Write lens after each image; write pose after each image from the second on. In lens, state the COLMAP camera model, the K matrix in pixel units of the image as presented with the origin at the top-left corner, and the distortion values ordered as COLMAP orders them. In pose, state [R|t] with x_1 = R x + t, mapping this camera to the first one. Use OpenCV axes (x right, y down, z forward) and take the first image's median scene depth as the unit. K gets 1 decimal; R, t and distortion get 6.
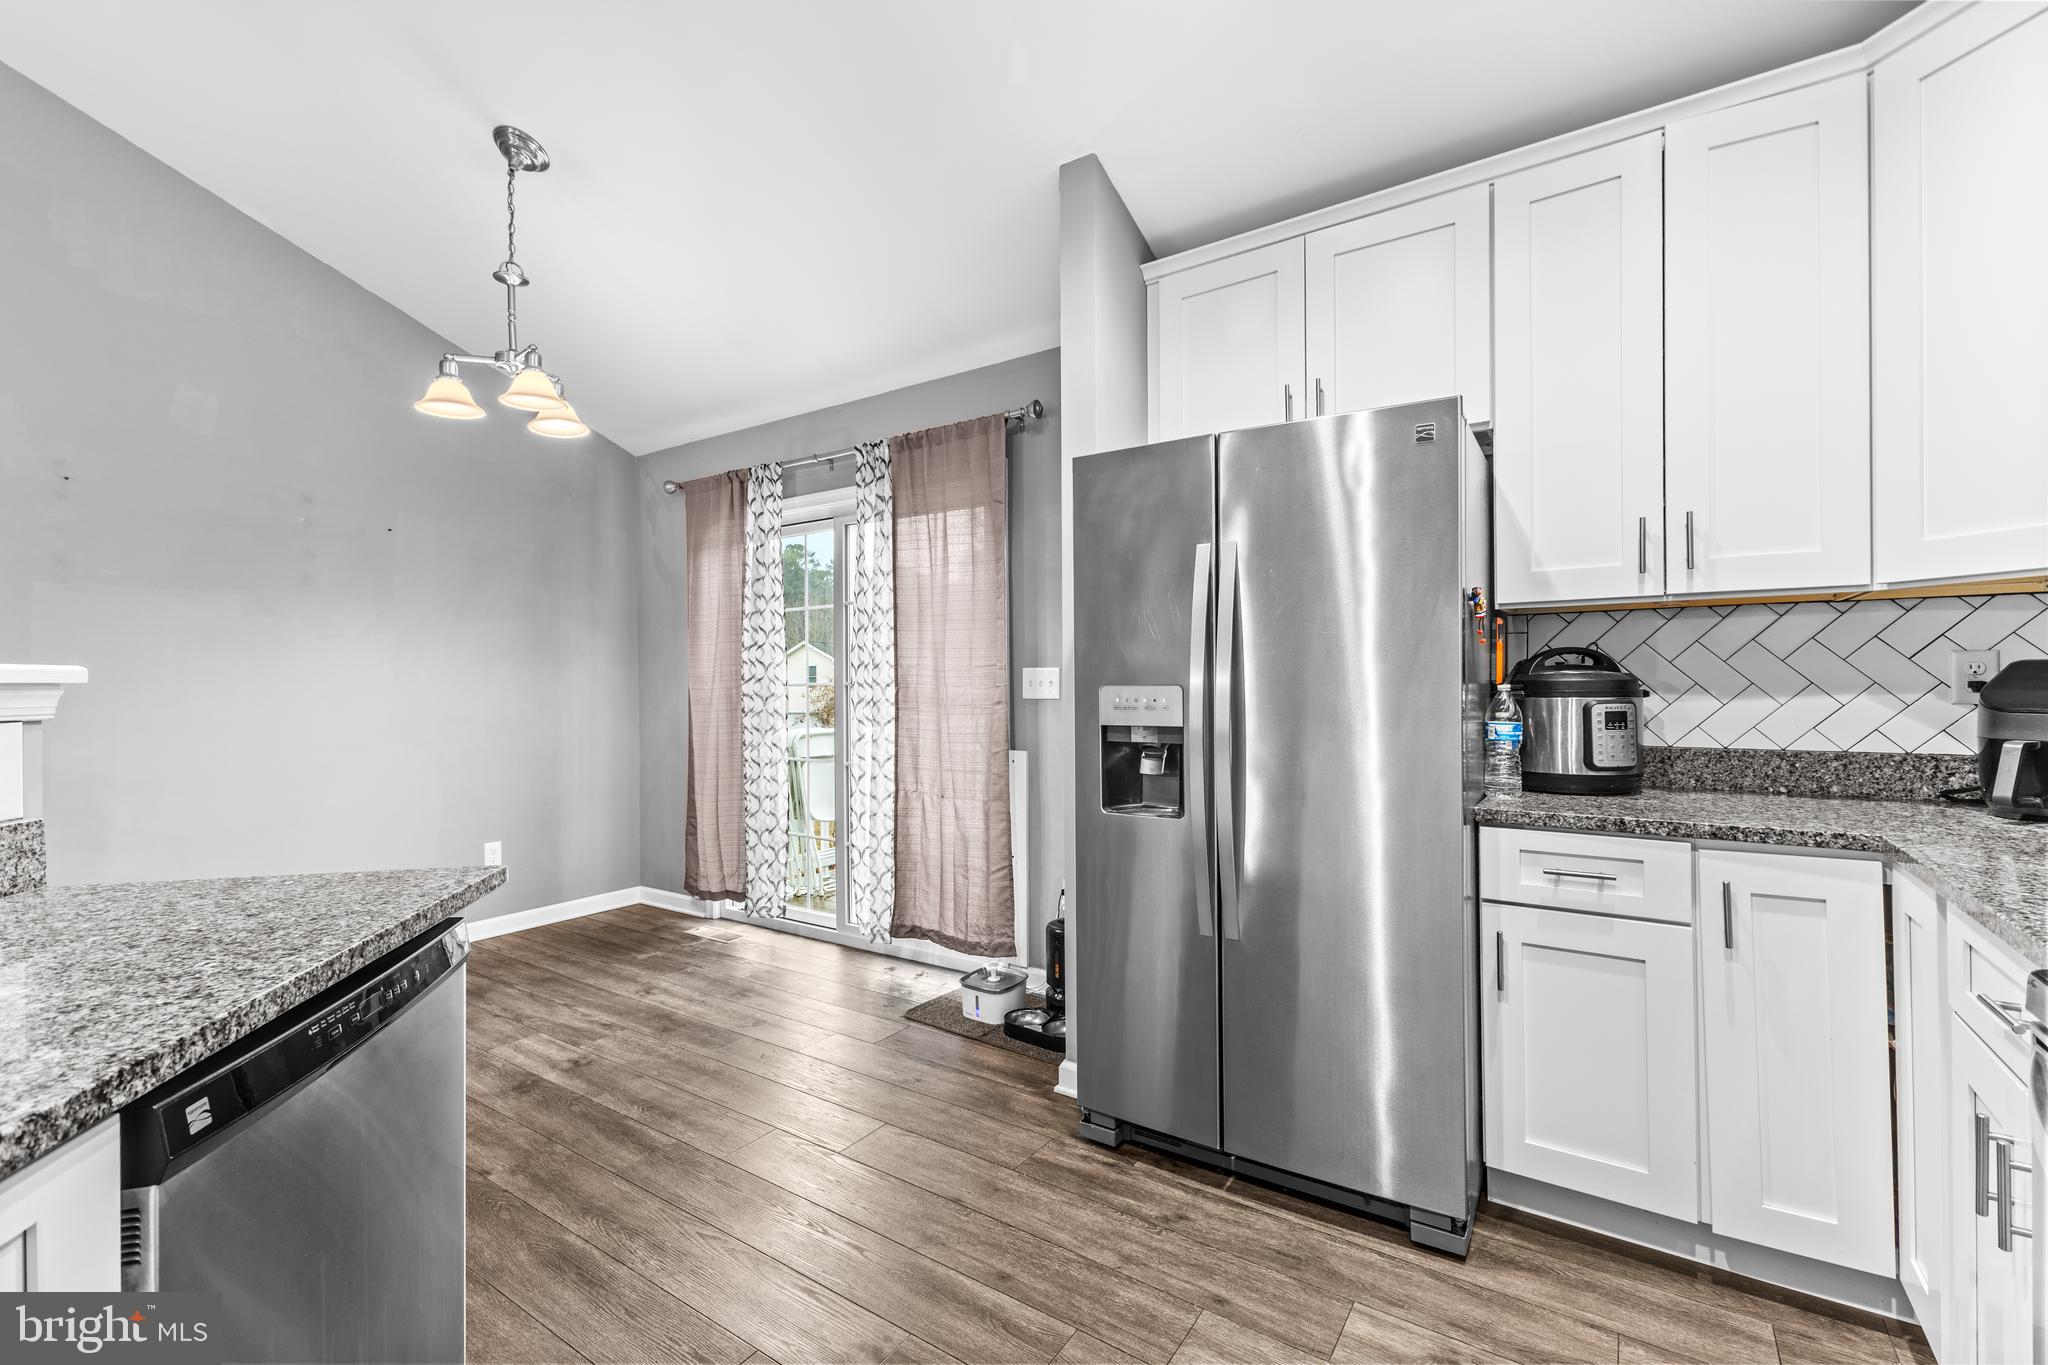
lens RADIAL K [[878.5, 0, 1019.5], [0, 878.5, 677.3], [0, 0, 1]] dist [0.009240, -0.000282]
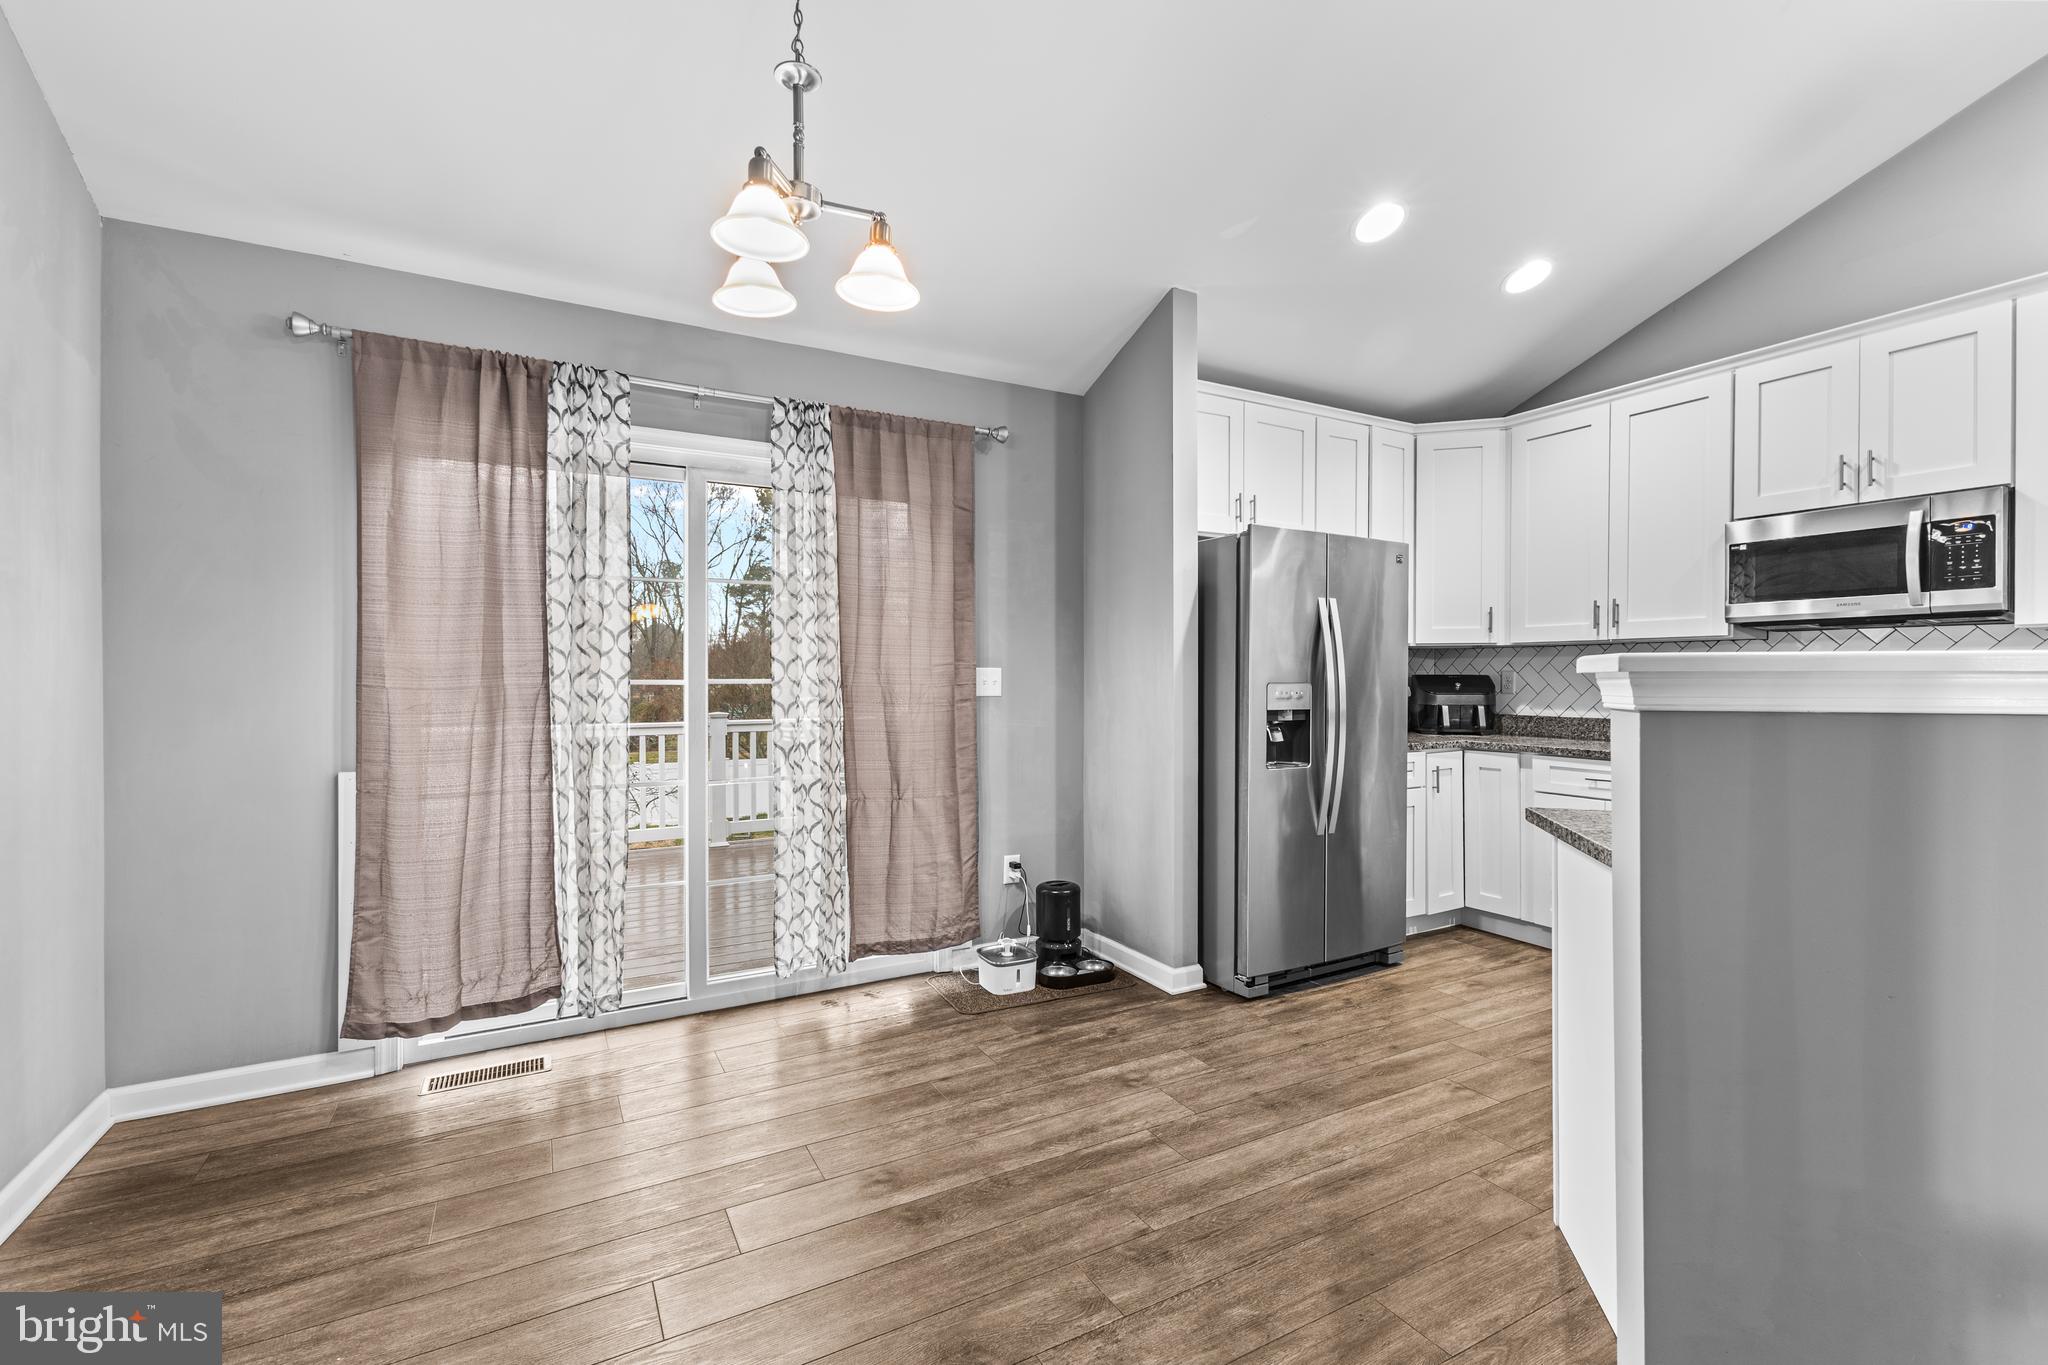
lens RADIAL K [[891.3, 0, 1020.6], [0, 891.3, 684.7], [0, 0, 1]] dist [0.009002, 0.000797]
pose [[0.452638, 0.004032, 0.891685, -1.290214], [-0.007525, 0.999971, -0.000702, 0.013880], [-0.891663, -0.006392, 0.452655, 0.626817]]
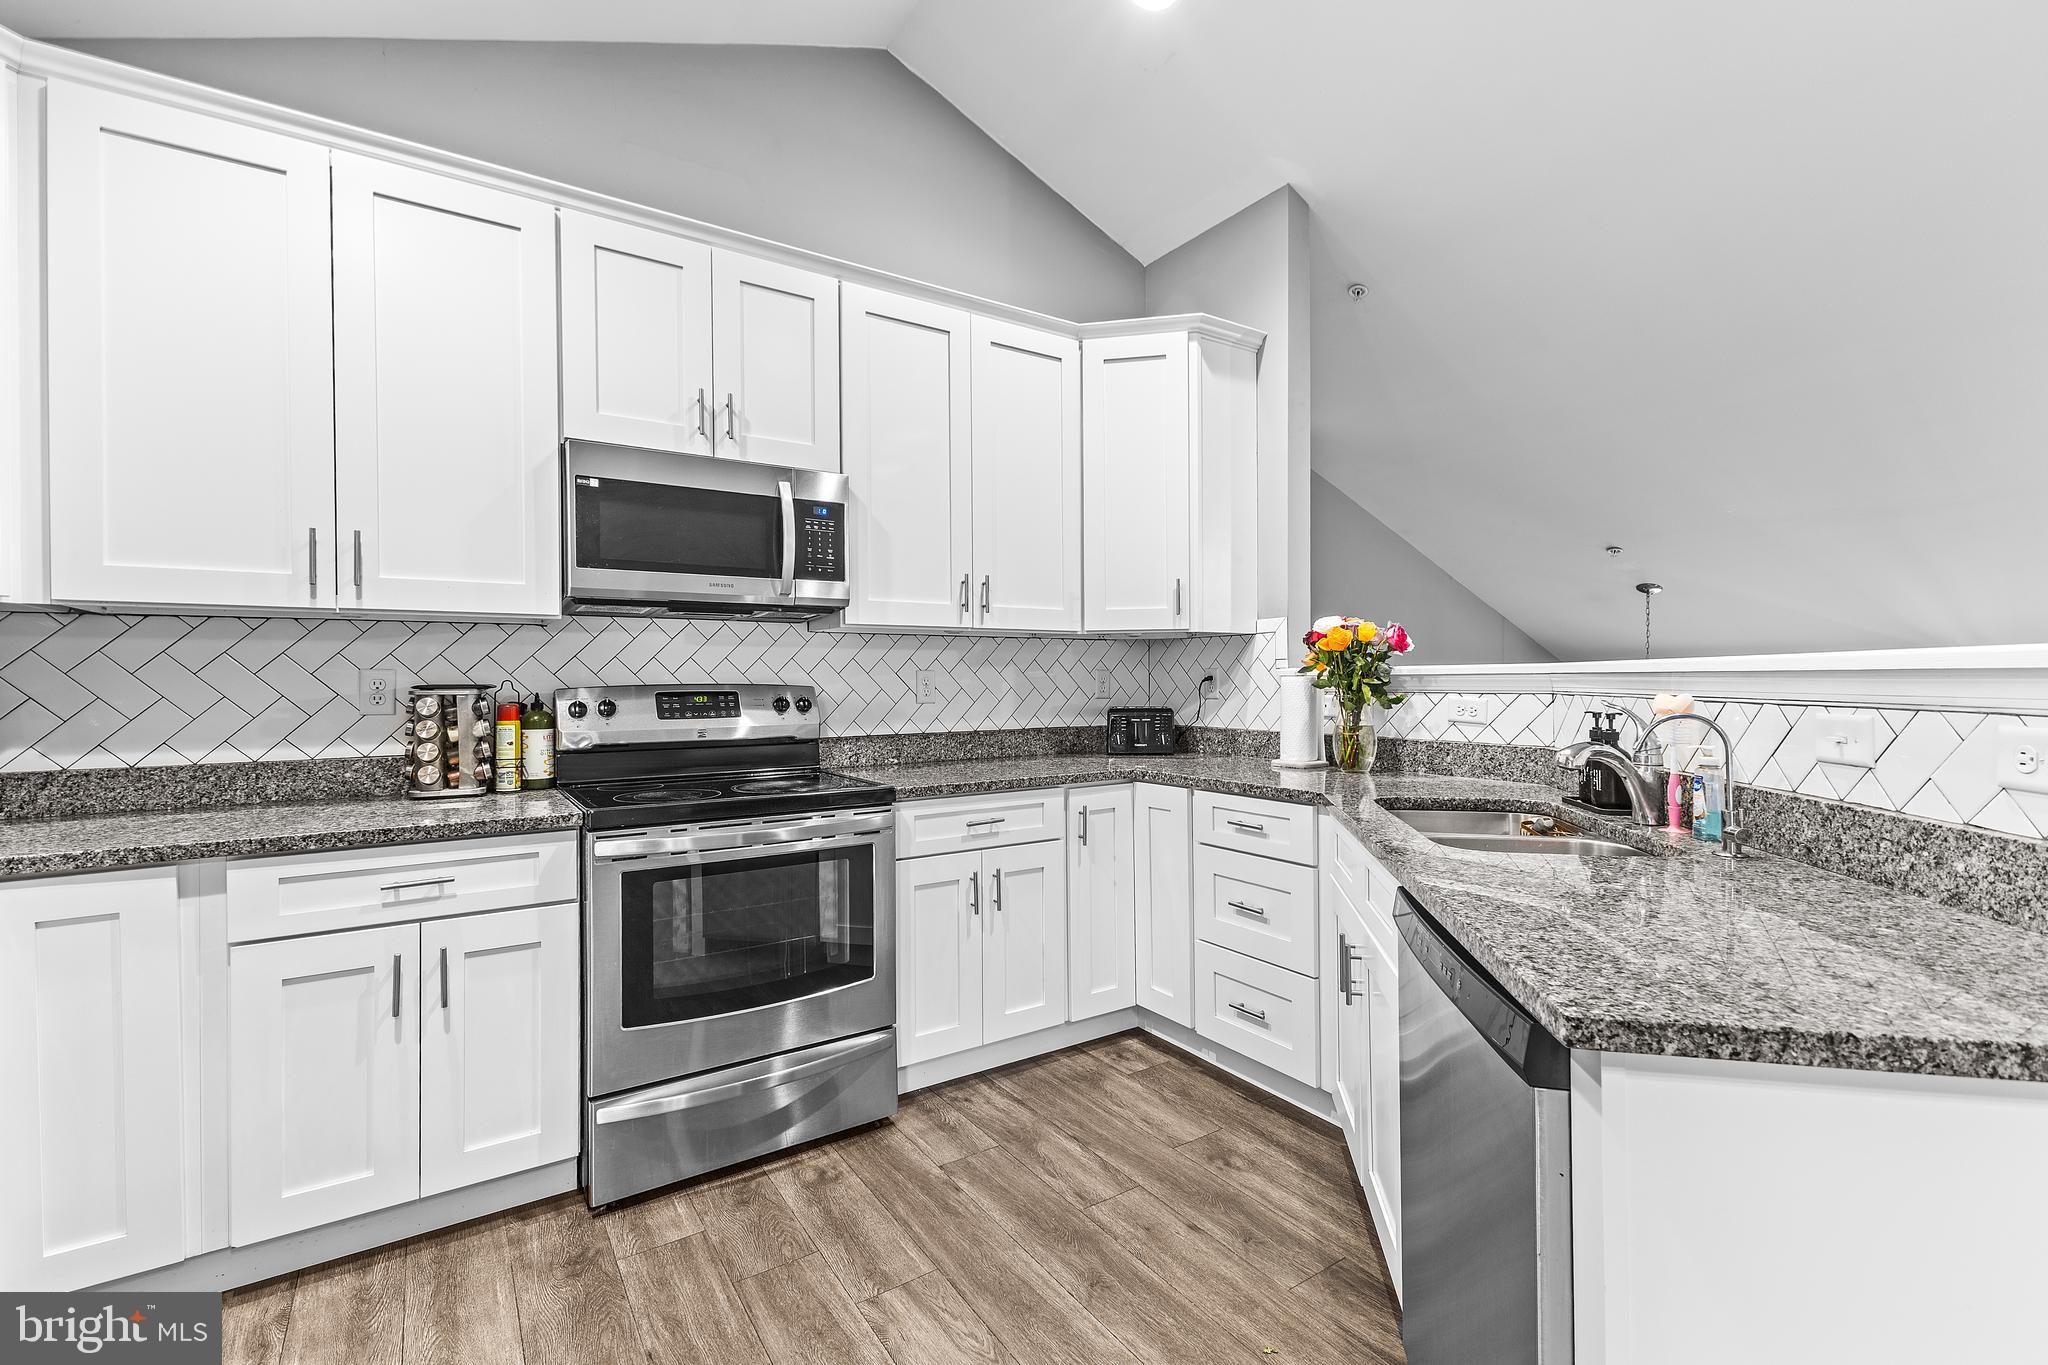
lens RADIAL K [[891.3, 0, 1020.6], [0, 891.3, 684.7], [0, 0, 1]] dist [0.009002, 0.000797]
pose [[-0.927418, 0.013859, 0.373770, -0.279320], [0.014883, 0.999889, -0.000145, 0.004145], [-0.373730, 0.005428, -0.927522, 0.946665]]
